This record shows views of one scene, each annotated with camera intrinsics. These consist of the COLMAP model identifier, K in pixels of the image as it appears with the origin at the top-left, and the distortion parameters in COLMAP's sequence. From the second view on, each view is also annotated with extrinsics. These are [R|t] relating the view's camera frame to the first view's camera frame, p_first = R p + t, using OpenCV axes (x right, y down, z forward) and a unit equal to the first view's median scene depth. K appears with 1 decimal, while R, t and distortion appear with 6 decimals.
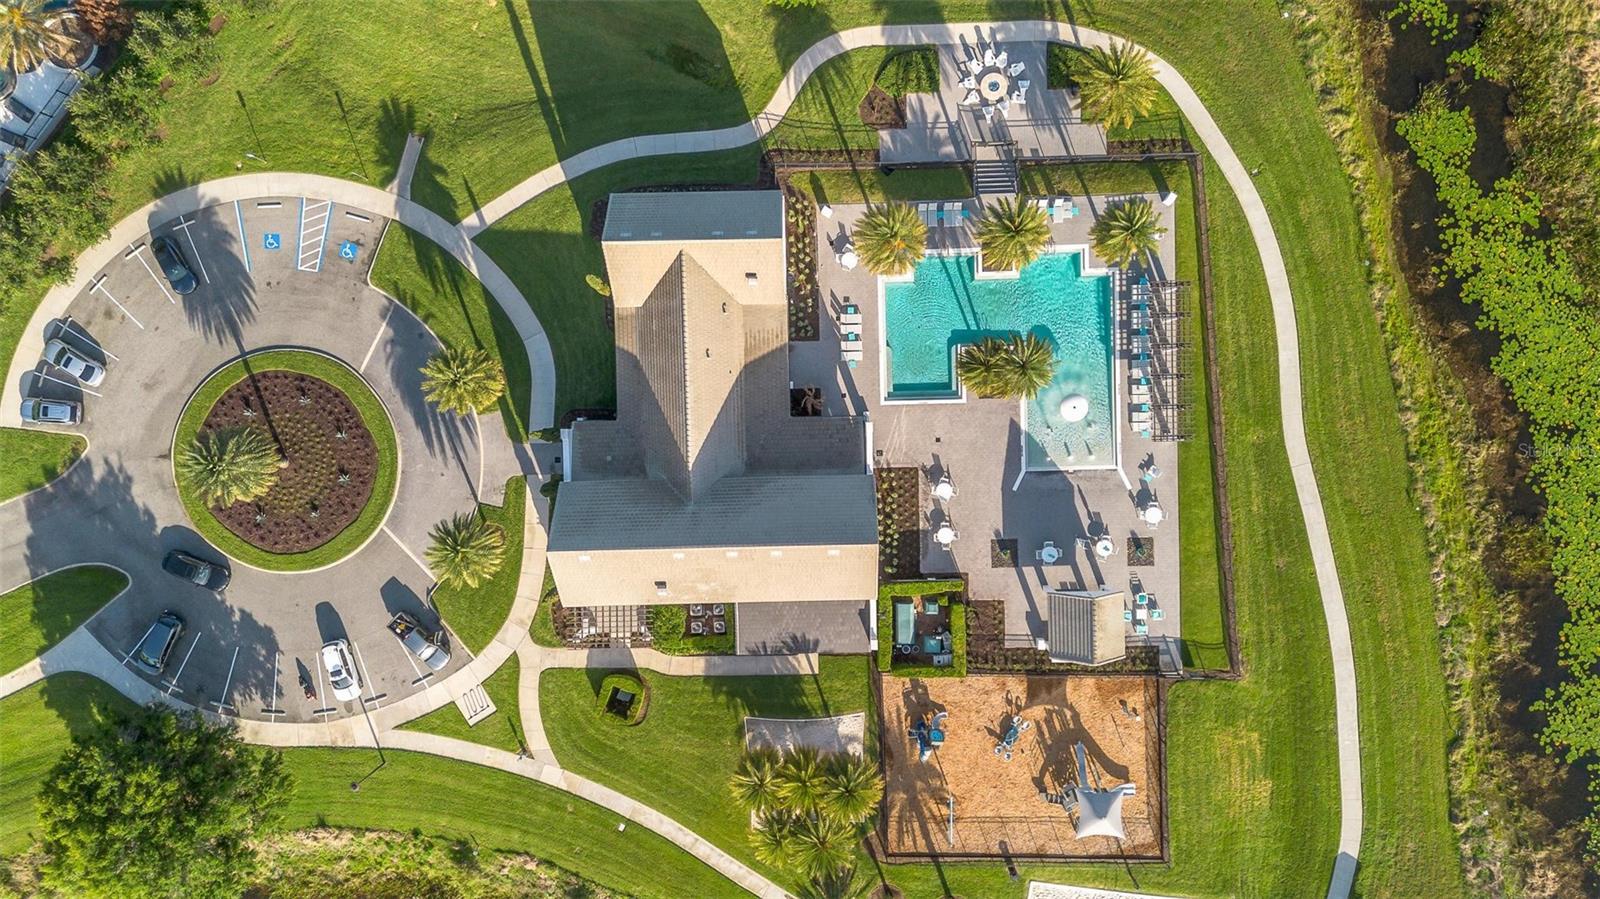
lens RADIAL K [[1135.8, 0, 800.0], [0, 1135.8, 449.5], [0, 0, 1]] dist [0.141806, -0.217467]
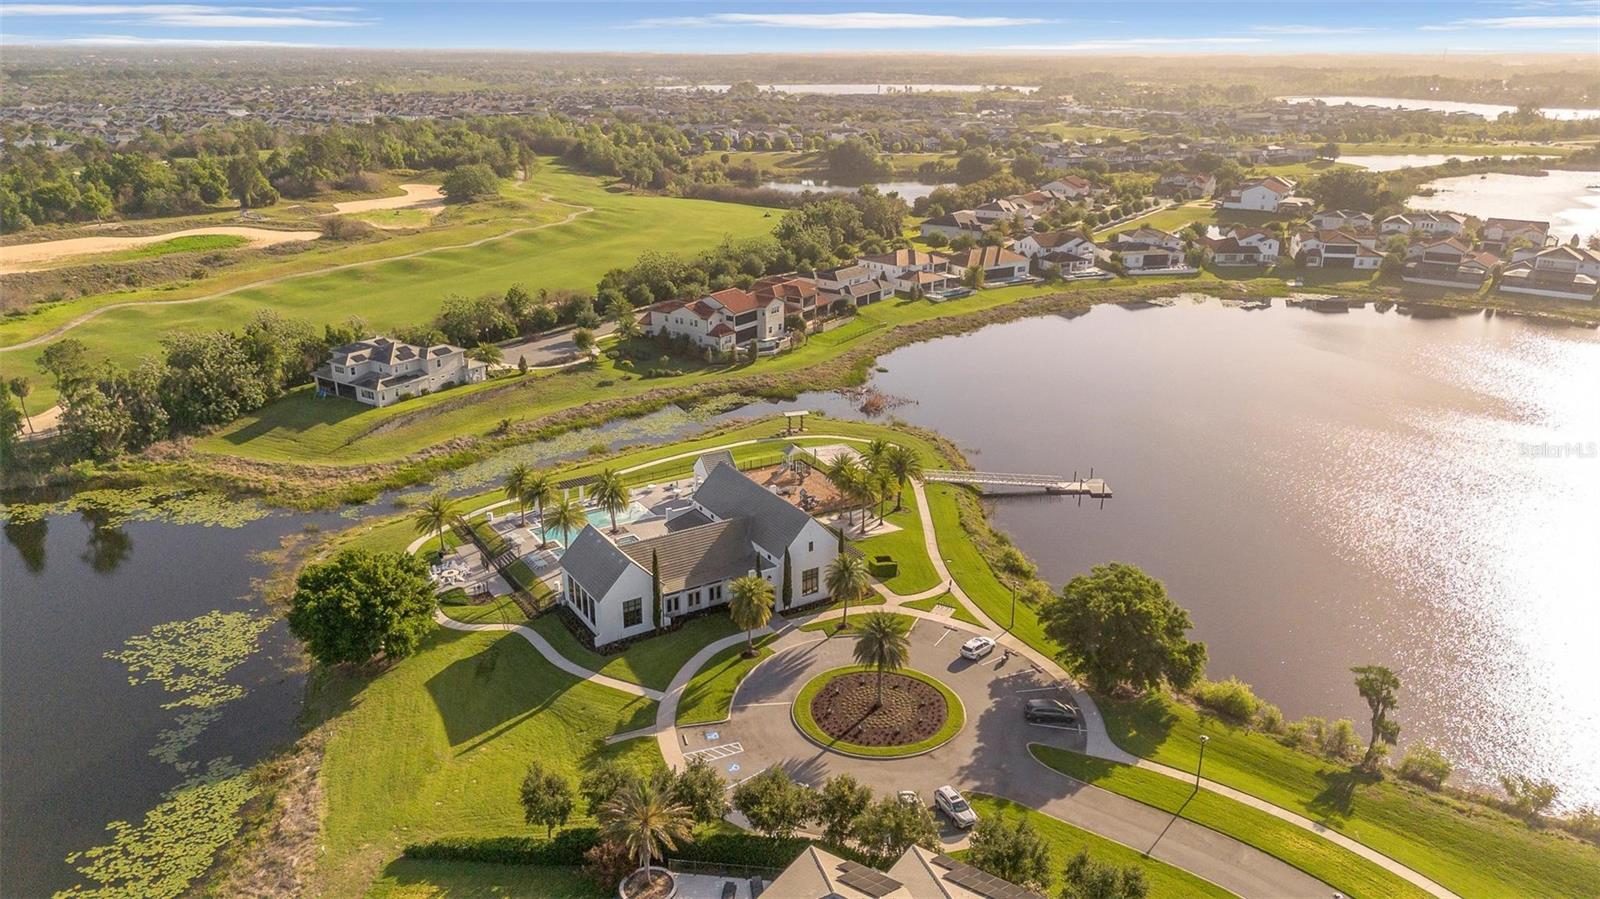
lens RADIAL K [[1135.8, 0, 800.0], [0, 1135.8, 449.5], [0, 0, 1]] dist [0.141806, -0.217467]
pose [[-0.504820, -0.275338, 0.818135, -1.378217], [0.862499, -0.199746, 0.464971, -0.608576], [0.035395, 0.940367, 0.338314, 0.284095]]
